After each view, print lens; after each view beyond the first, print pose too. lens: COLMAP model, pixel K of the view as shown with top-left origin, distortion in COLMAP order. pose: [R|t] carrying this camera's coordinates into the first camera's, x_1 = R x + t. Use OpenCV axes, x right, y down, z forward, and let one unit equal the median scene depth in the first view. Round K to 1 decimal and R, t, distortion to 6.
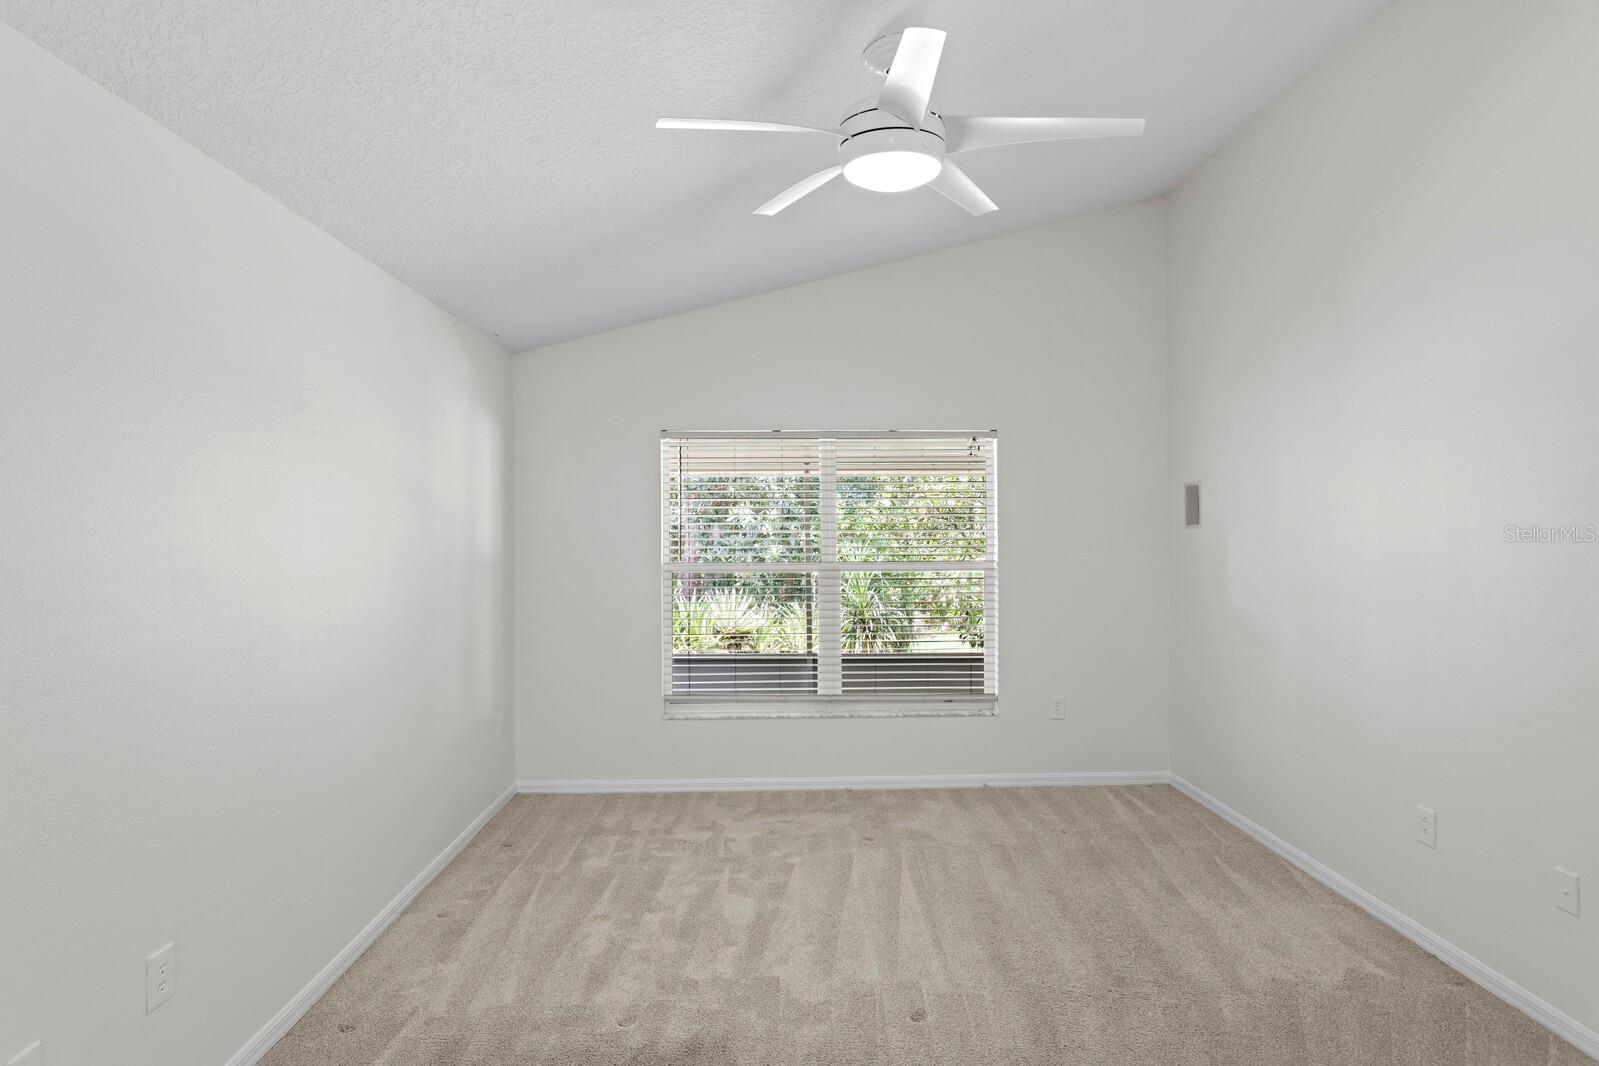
lens RADIAL K [[847.7, 0, 801.3], [0, 847.7, 528.6], [0, 0, 1]] dist [-0.010749, 0.007548]
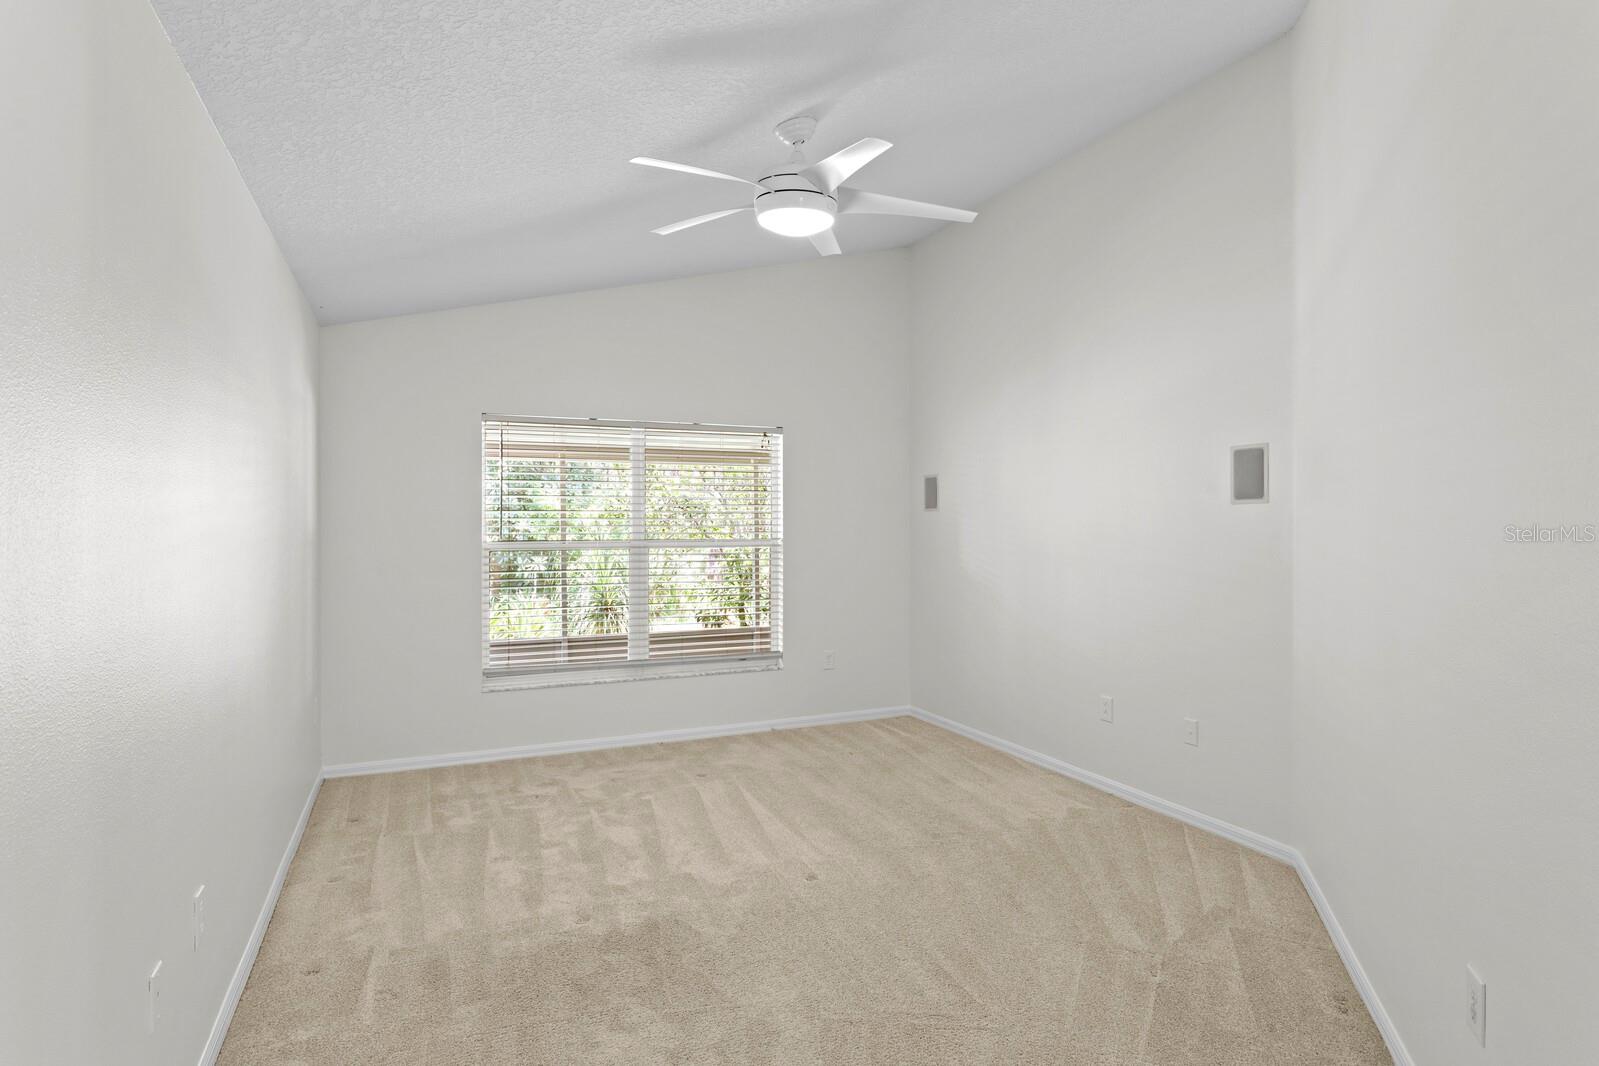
lens RADIAL K [[847.7, 0, 793.4], [0, 847.7, 530.3], [0, 0, 1]] dist [-0.010749, 0.007548]
pose [[0.925909, -0.000289, 0.377747, -0.262241], [-0.002035, 0.999981, 0.005752, 0.026366], [-0.377742, -0.006095, 0.925891, -0.129669]]
